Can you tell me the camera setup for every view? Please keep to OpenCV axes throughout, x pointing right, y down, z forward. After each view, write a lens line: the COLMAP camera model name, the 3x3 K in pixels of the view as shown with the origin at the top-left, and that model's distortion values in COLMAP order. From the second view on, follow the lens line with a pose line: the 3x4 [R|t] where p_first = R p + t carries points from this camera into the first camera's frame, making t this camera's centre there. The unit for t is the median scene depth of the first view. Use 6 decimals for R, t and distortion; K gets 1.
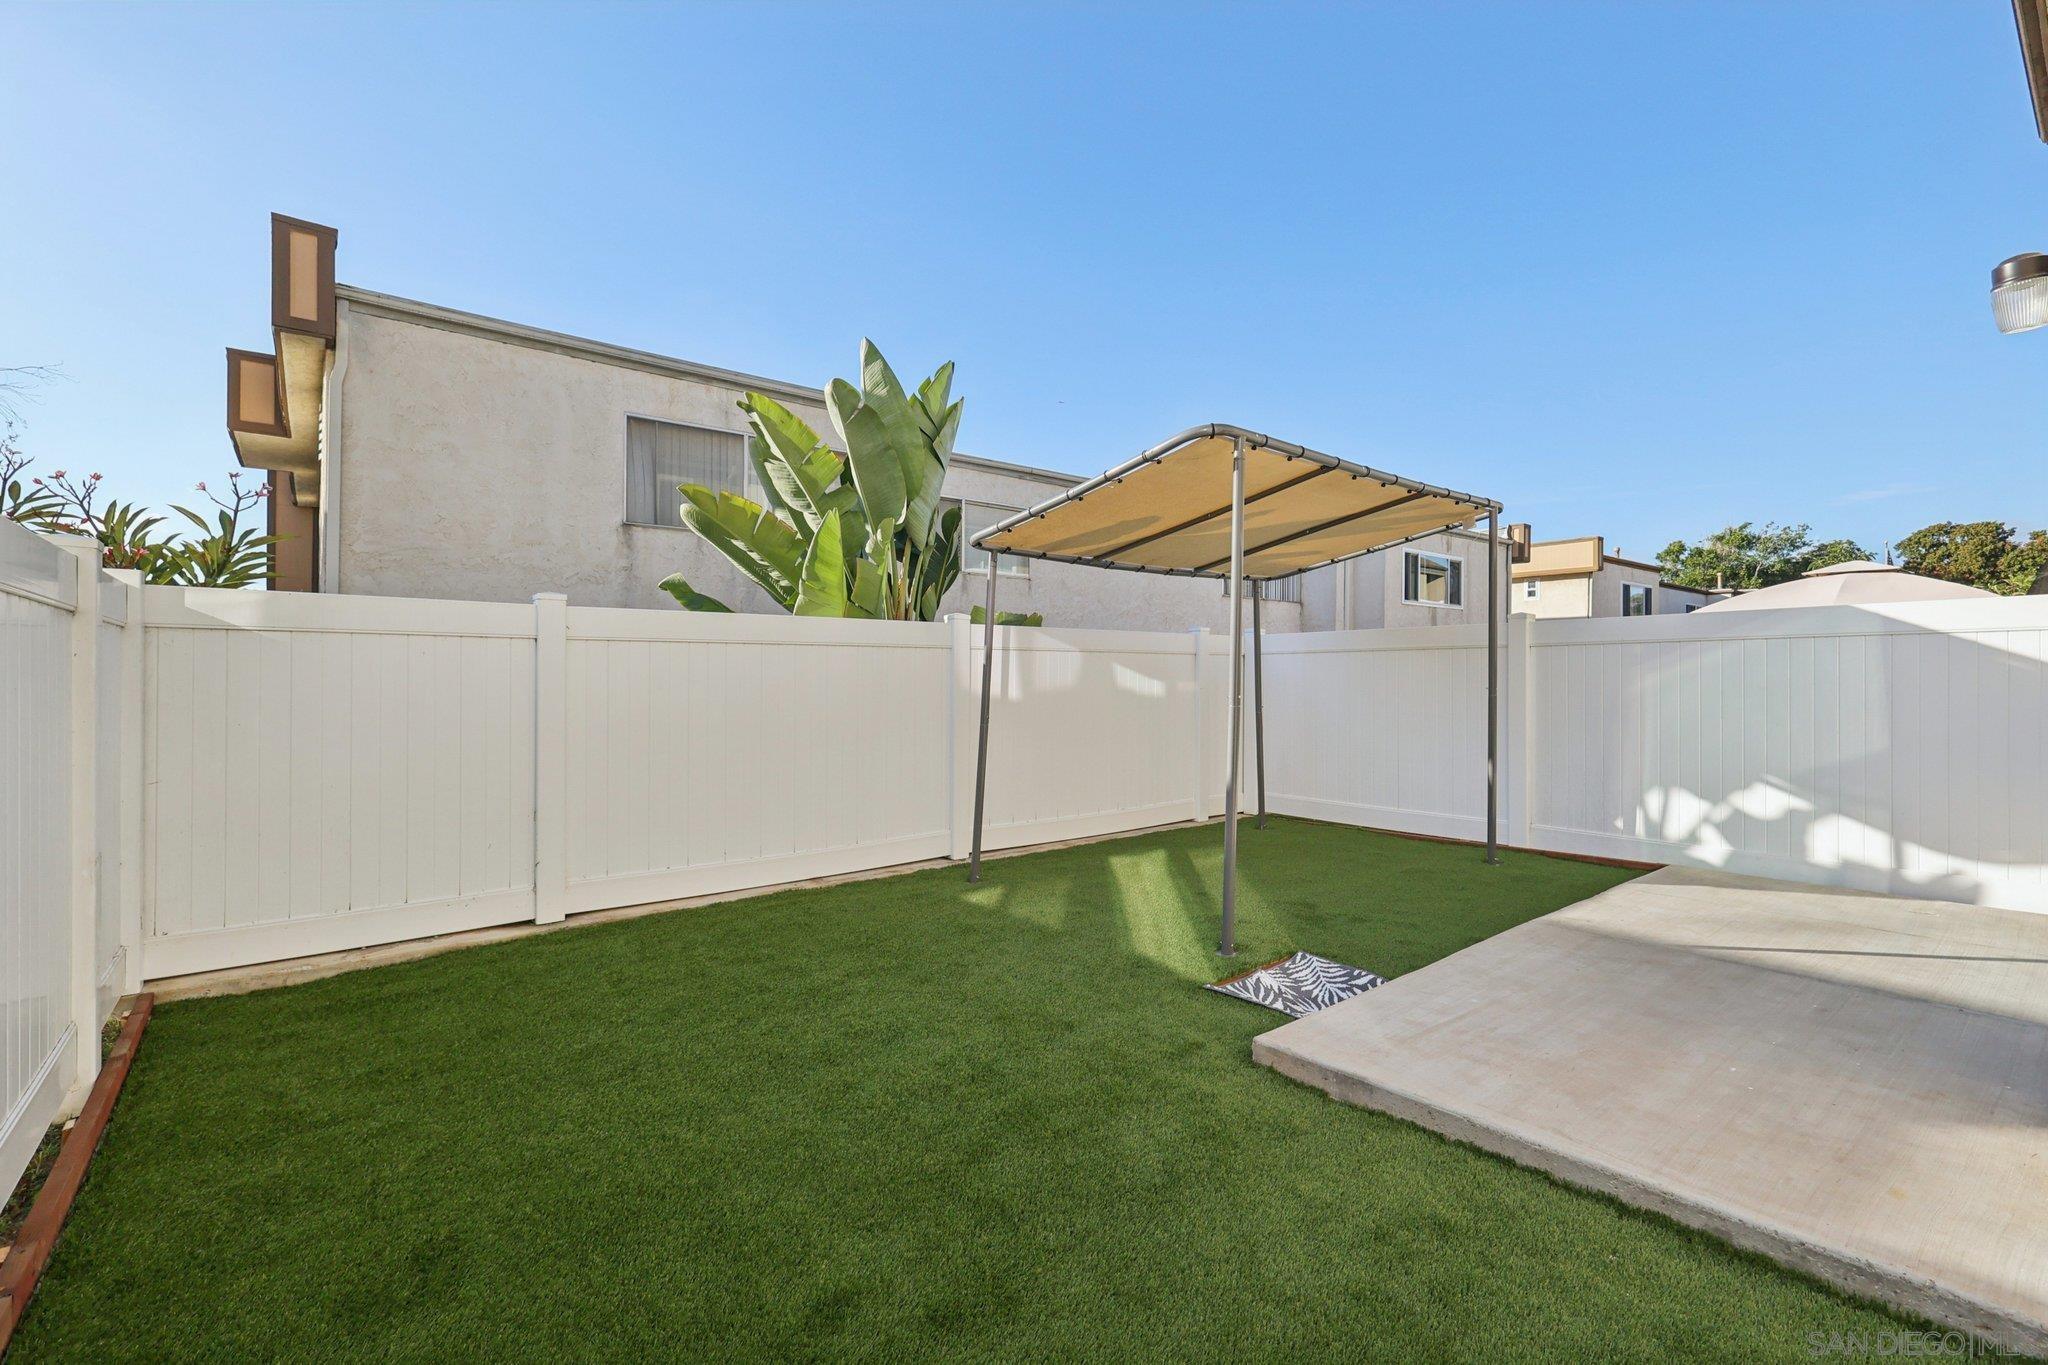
lens RADIAL K [[890.0, 0, 1026.7], [0, 890.0, 675.5], [0, 0, 1]] dist [-0.003529, -0.000321]
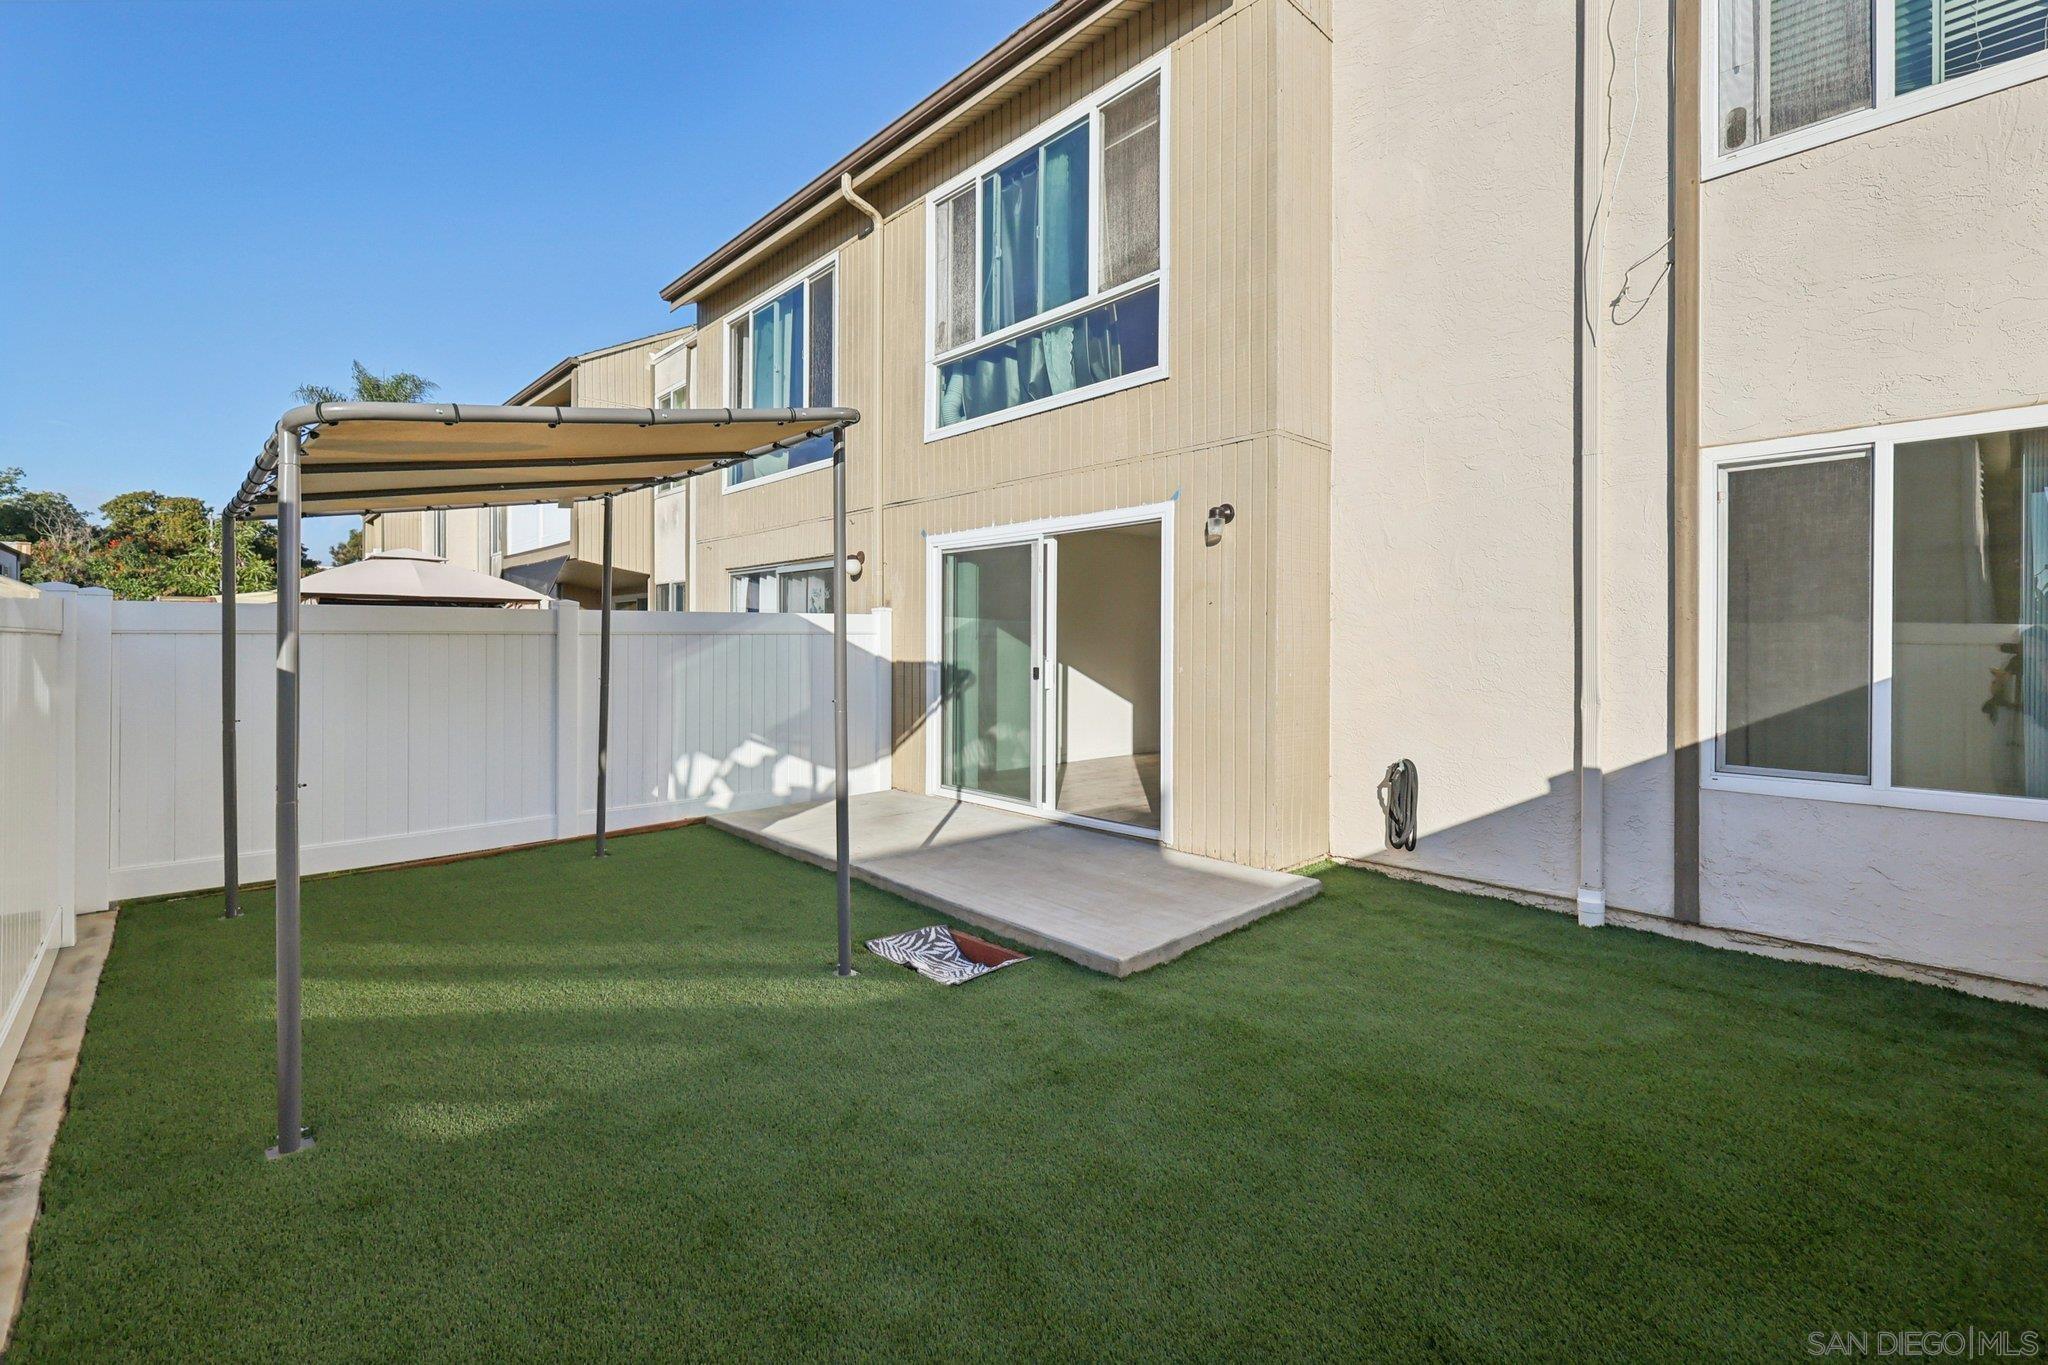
lens RADIAL K [[895.2, 0, 1029.8], [0, 895.2, 644.3], [0, 0, 1]] dist [-0.000760, -0.000189]
pose [[-0.070656, -0.002709, 0.997497, -0.554787], [-0.003292, 0.999992, 0.002482, -0.030015], [-0.997495, -0.003108, -0.070665, 0.654831]]
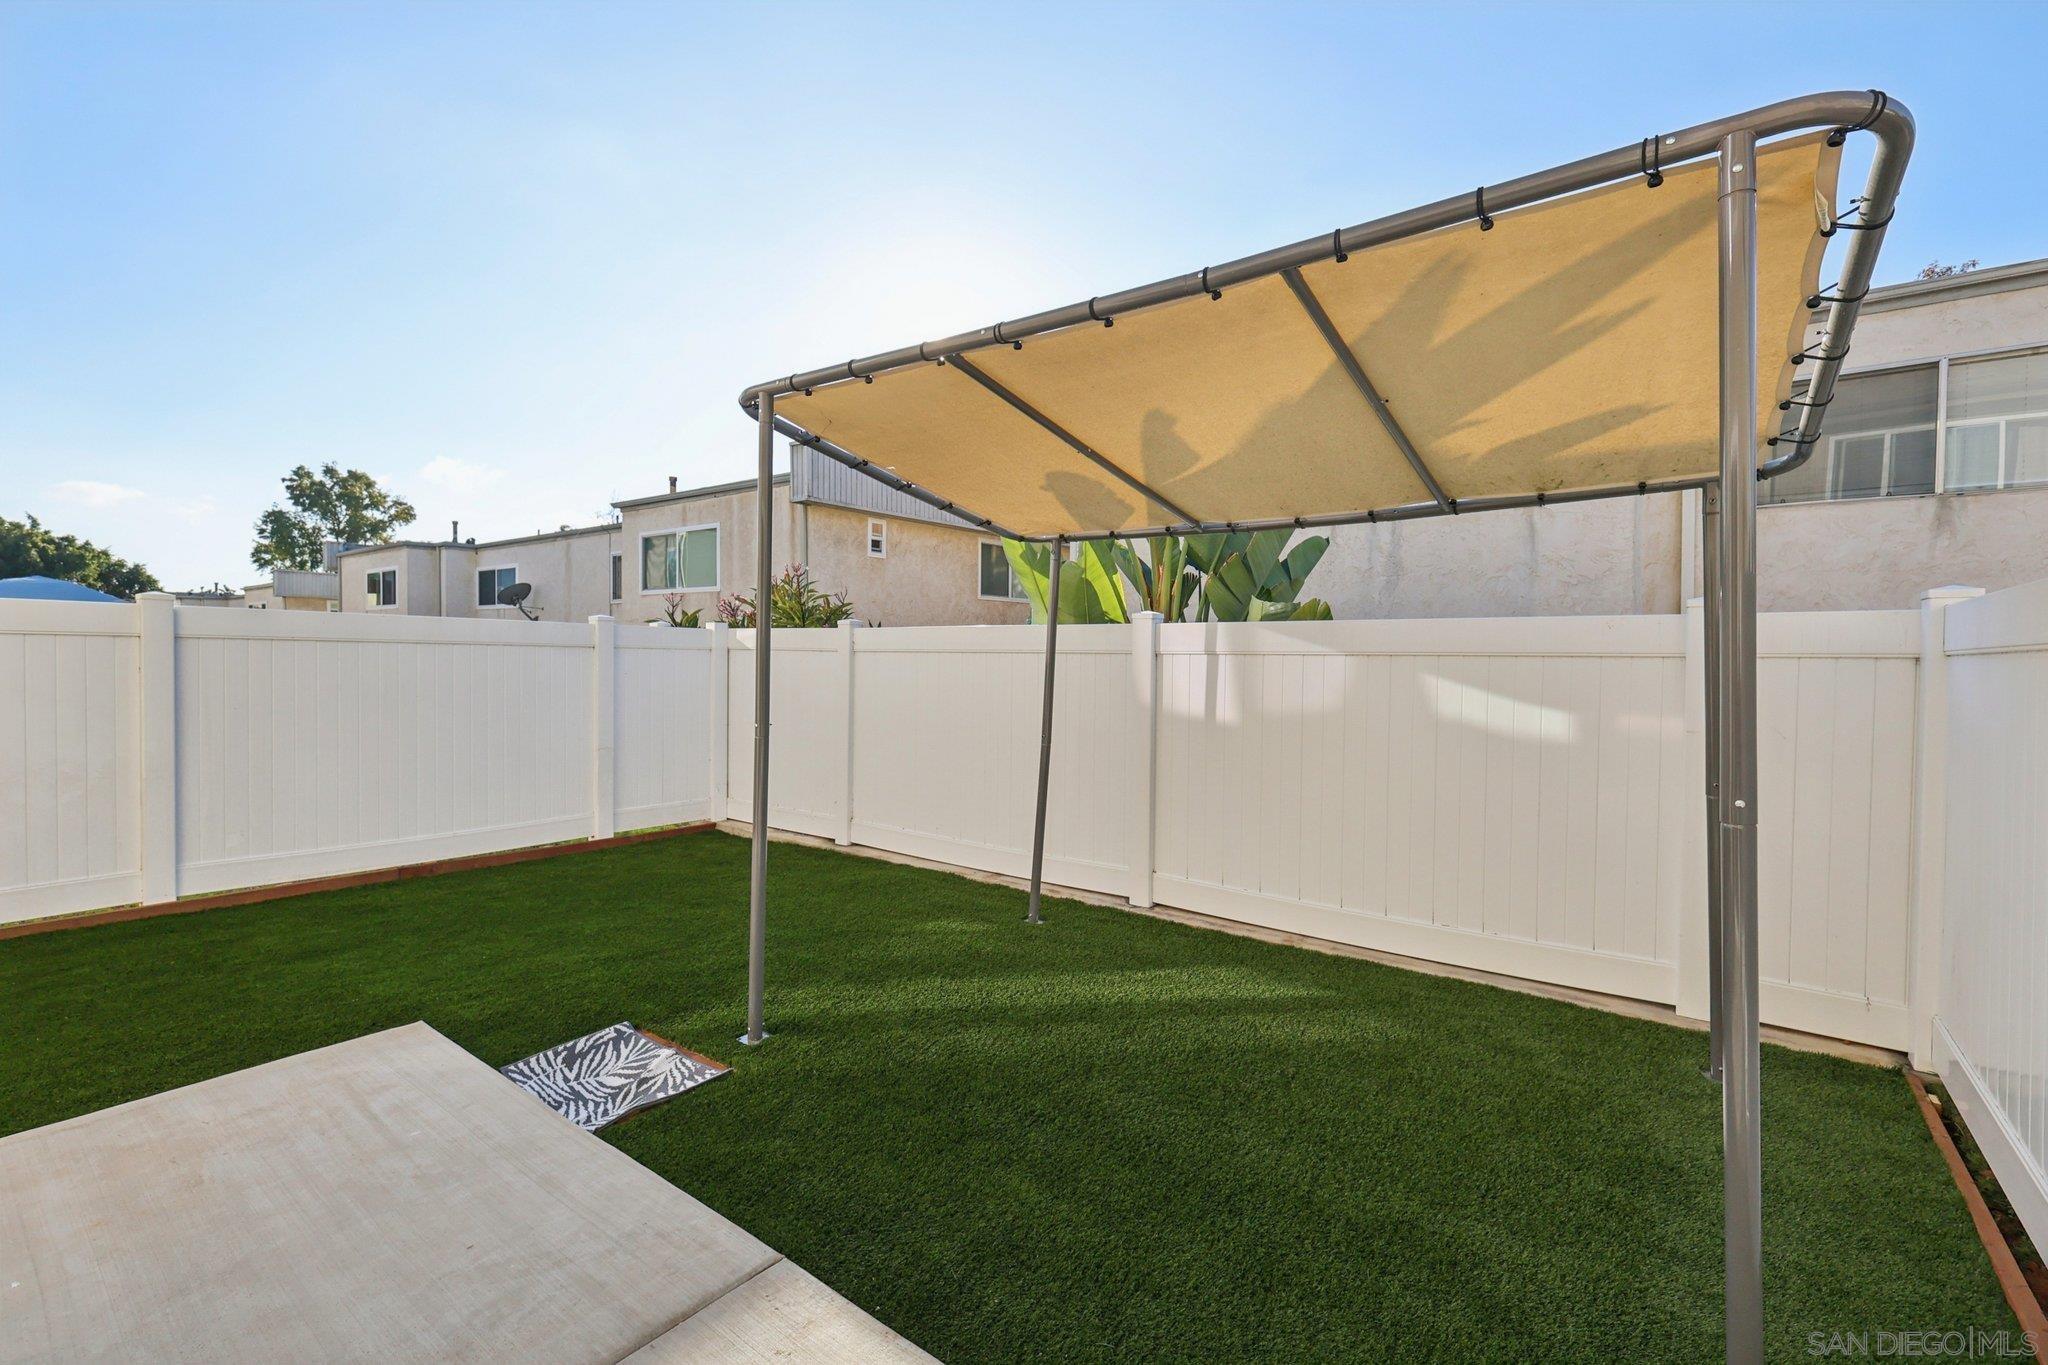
lens RADIAL K [[912.5, 0, 1021.5], [0, 912.5, 680.7], [0, 0, 1]] dist [0.002024, -0.000116]
pose [[0.228286, 0.029861, -0.973136, 0.814514], [-0.011219, 0.999544, 0.028039, -0.030980], [0.973529, 0.004517, 0.228517, 0.784017]]
